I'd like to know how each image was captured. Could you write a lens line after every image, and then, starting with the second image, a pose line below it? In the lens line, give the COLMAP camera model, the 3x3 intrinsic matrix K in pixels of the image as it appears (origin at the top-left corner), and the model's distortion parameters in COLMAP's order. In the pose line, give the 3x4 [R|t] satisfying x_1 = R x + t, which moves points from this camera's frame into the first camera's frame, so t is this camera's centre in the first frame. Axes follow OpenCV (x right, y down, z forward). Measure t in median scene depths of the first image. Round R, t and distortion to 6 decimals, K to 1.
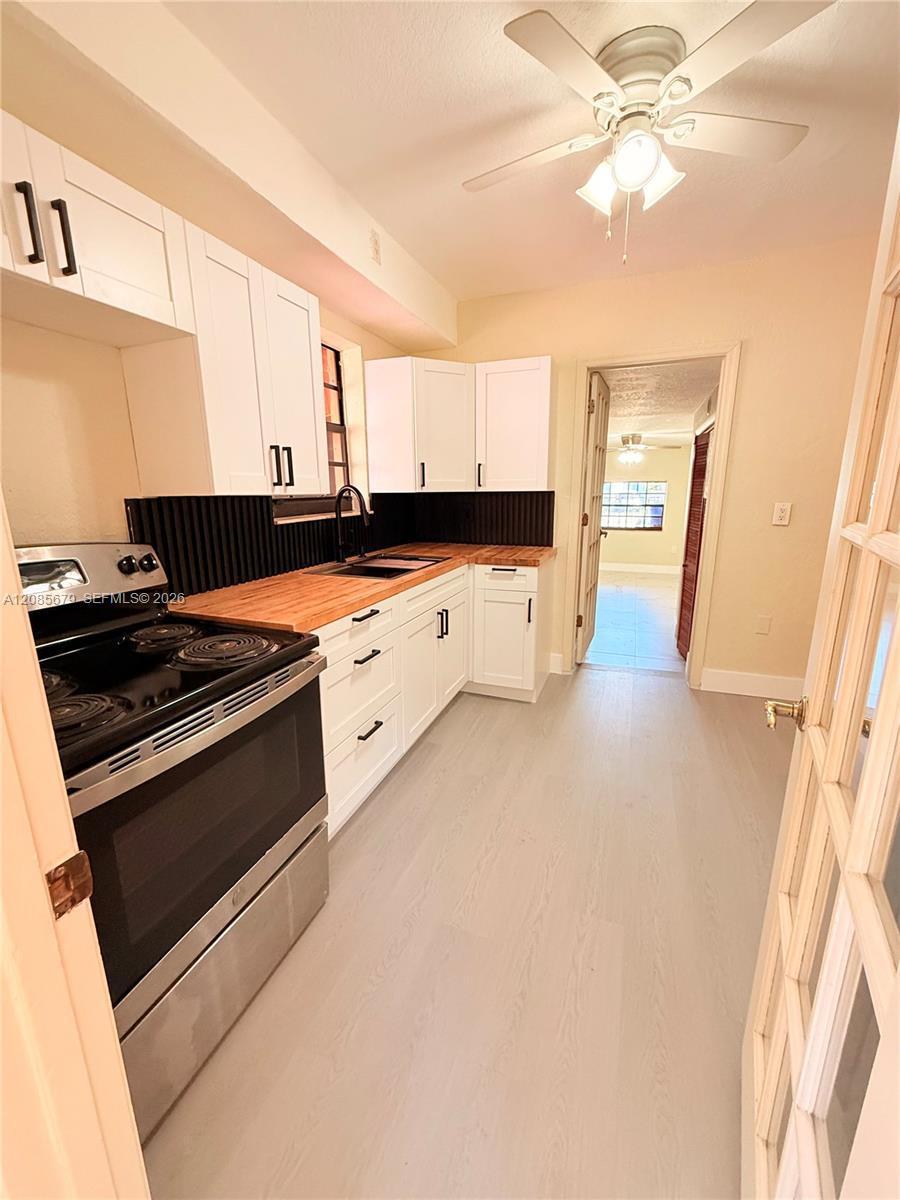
lens RADIAL K [[477.3, 0, 450.0], [0, 477.3, 600.0], [0, 0, 1]] dist [0.001108, 0.000011]
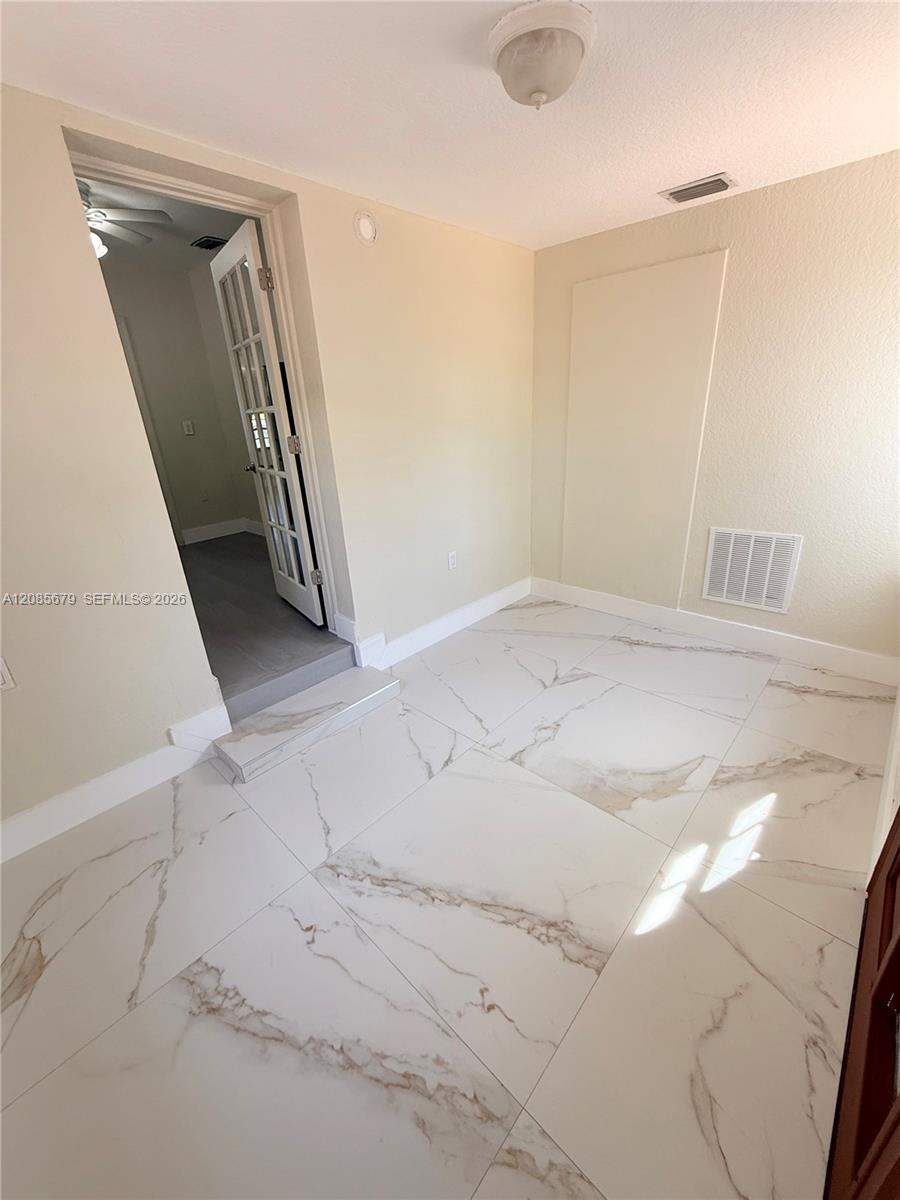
lens RADIAL K [[477.3, 0, 450.0], [0, 477.3, 600.0], [0, 0, 1]] dist [0.001108, 0.000011]
pose [[0.386744, -0.359182, 0.849363, -0.524170], [0.261597, 0.925927, 0.272446, 0.139120], [-0.884305, 0.116824, 0.452058, -0.443025]]
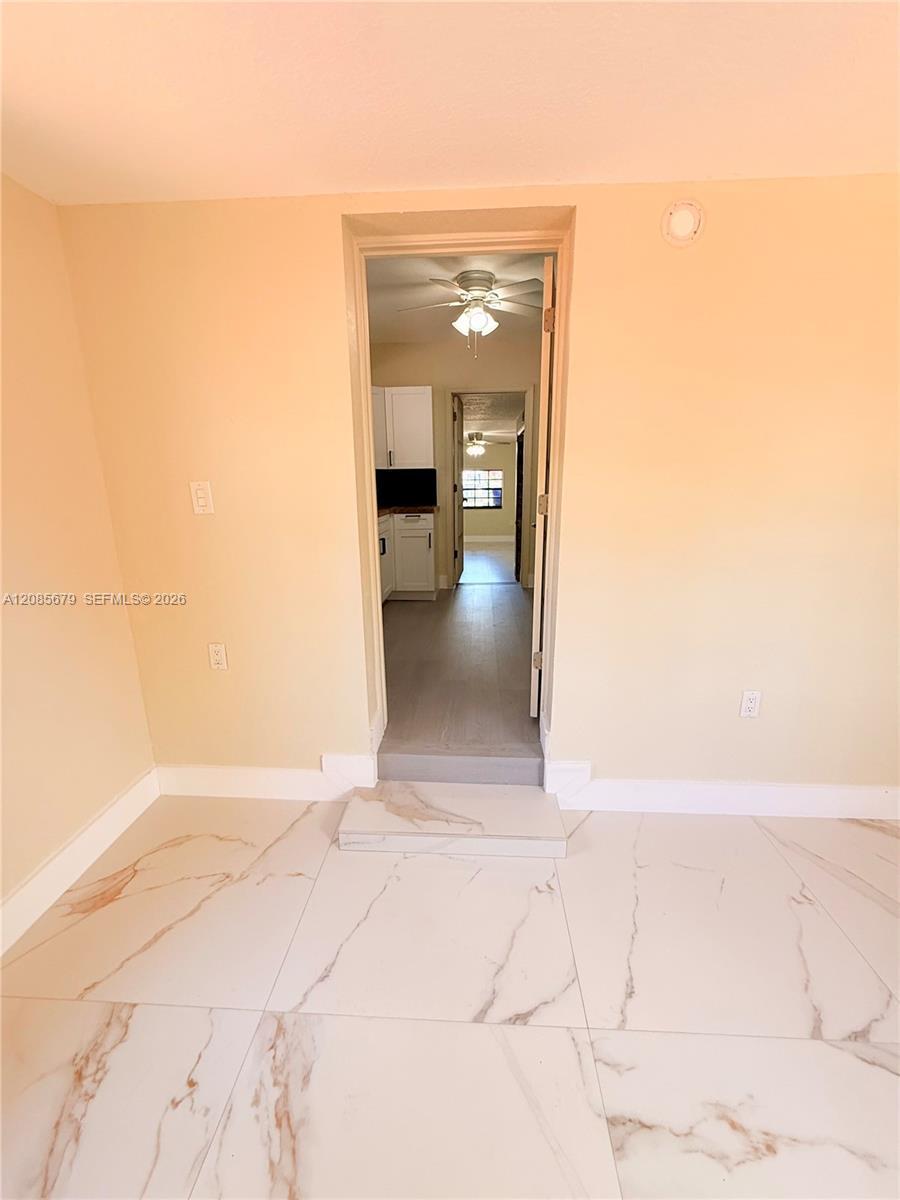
lens RADIAL K [[477.3, 0, 450.0], [0, 477.3, 600.0], [0, 0, 1]] dist [0.001108, 0.000011]
pose [[0.953278, -0.075438, 0.292523, -0.213840], [0.071535, 0.997149, 0.024031, 0.155286], [-0.293502, -0.001982, 0.955956, -0.483956]]
